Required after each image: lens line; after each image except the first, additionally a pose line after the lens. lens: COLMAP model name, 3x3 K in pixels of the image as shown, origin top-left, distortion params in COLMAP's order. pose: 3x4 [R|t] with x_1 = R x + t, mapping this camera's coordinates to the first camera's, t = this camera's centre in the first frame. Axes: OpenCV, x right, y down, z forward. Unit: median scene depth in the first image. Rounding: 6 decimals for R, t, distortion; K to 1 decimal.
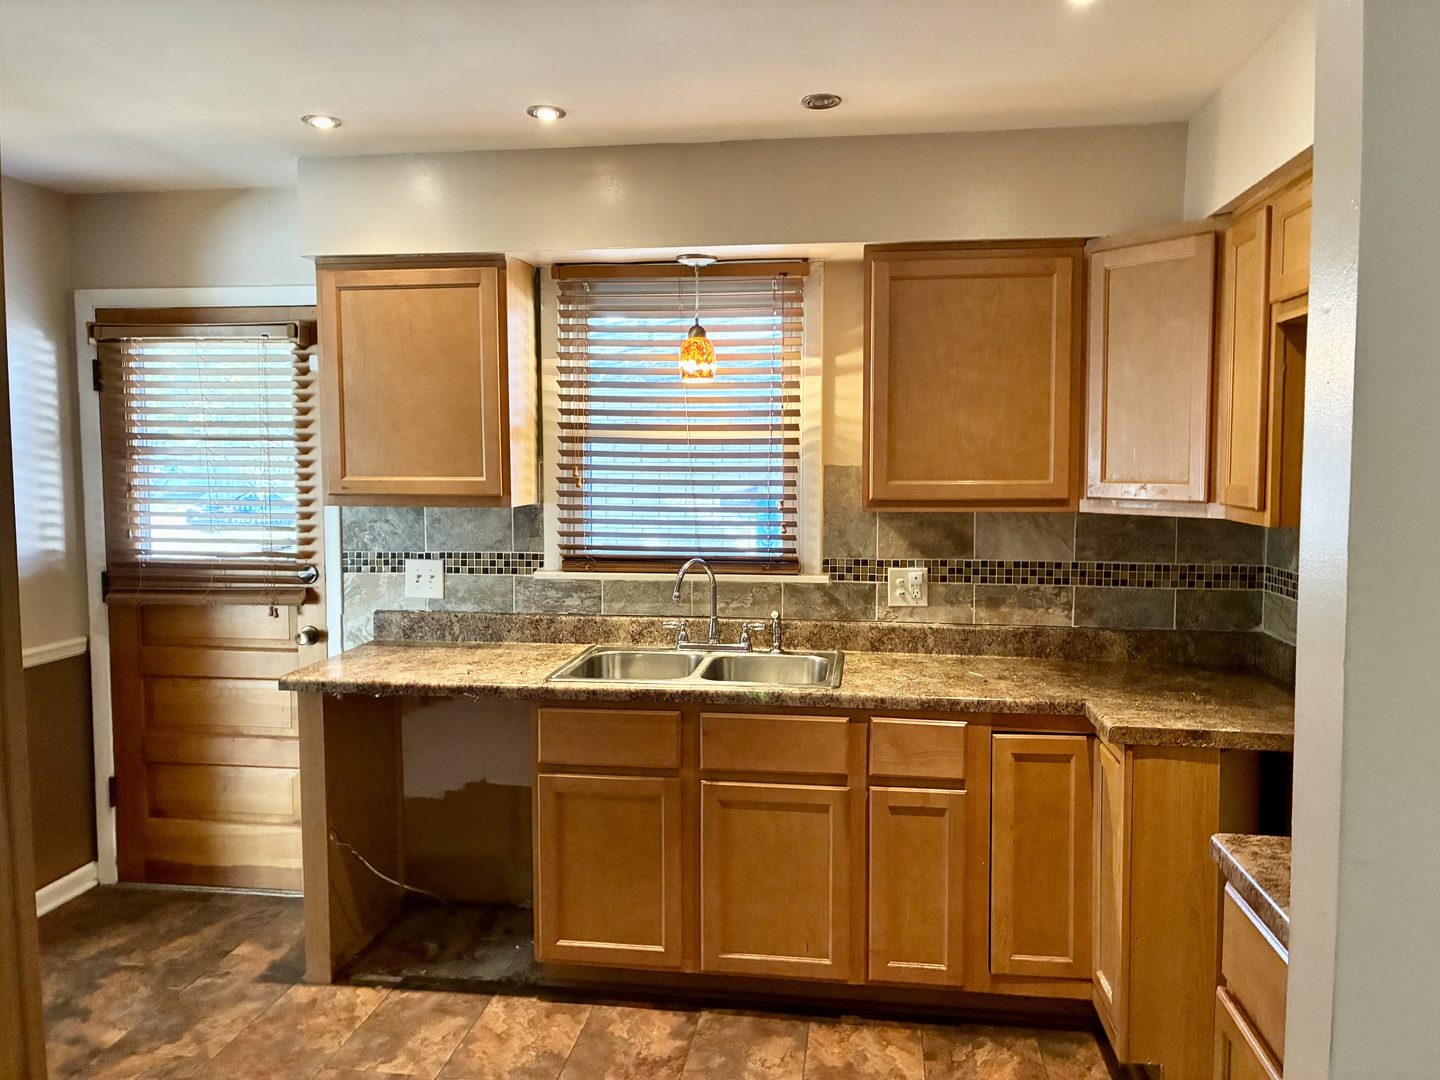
lens RADIAL K [[1100.8, 0, 722.5], [0, 1100.8, 529.8], [0, 0, 1]] dist [0.012642, 0.006209]
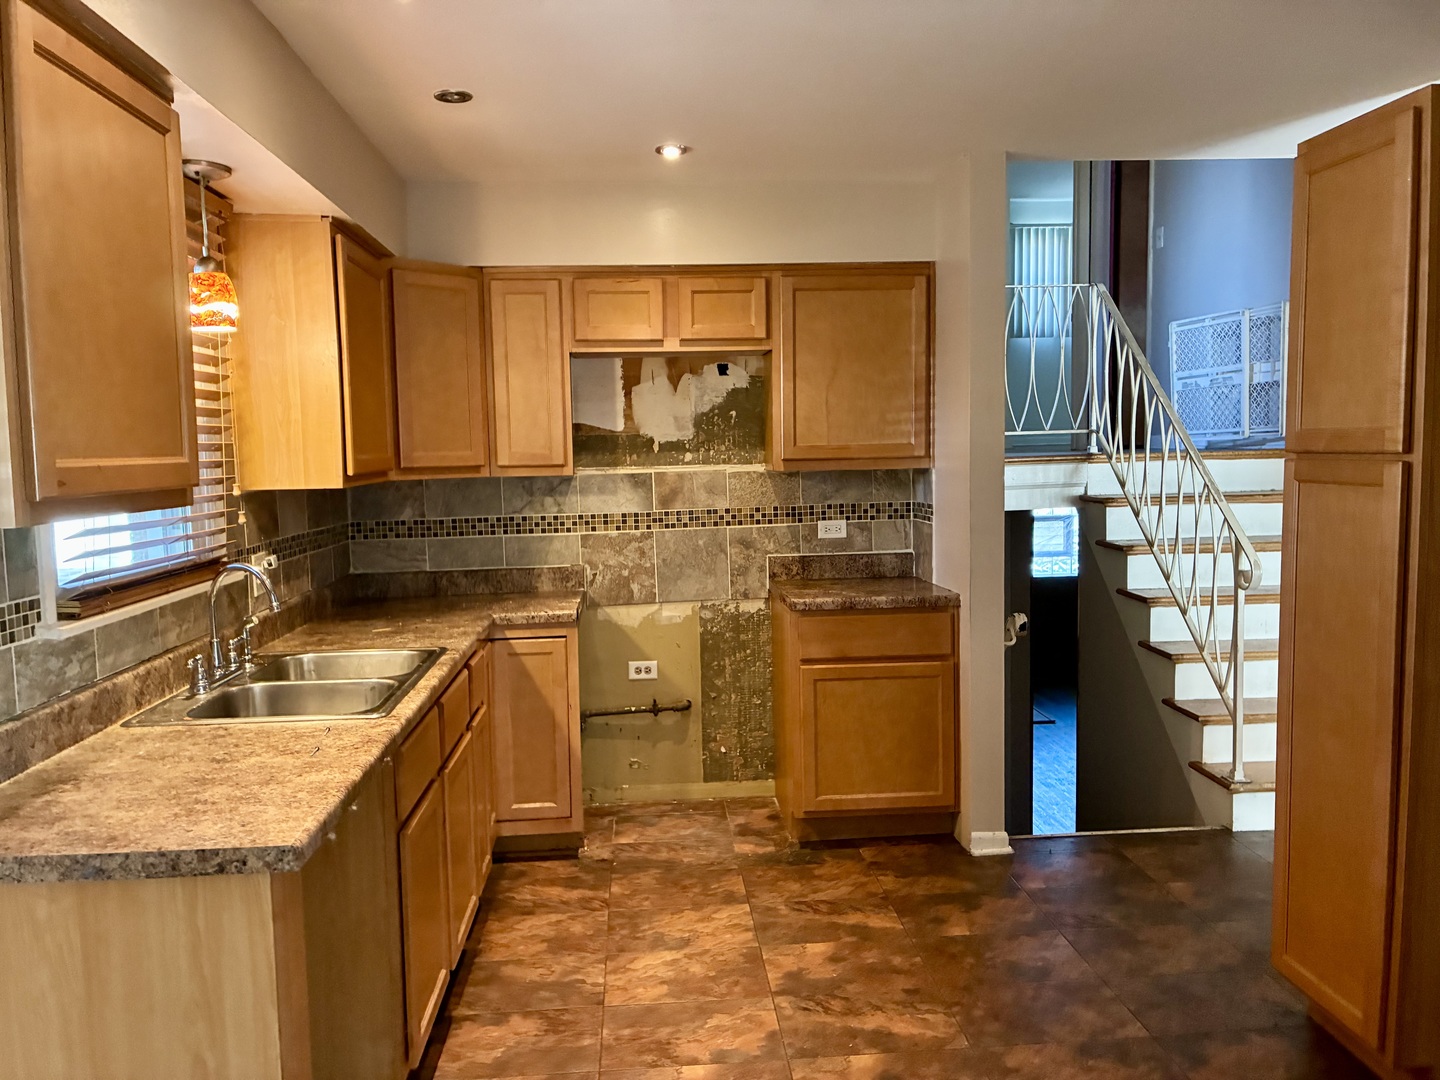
lens RADIAL K [[1100.8, 0, 723.1], [0, 1100.8, 545.3], [0, 0, 1]] dist [0.012642, 0.006209]
pose [[-0.221874, -0.085648, 0.971307, -1.016842], [0.077578, 0.991427, 0.105143, -0.048760], [-0.971984, 0.098681, -0.213327, 0.991530]]
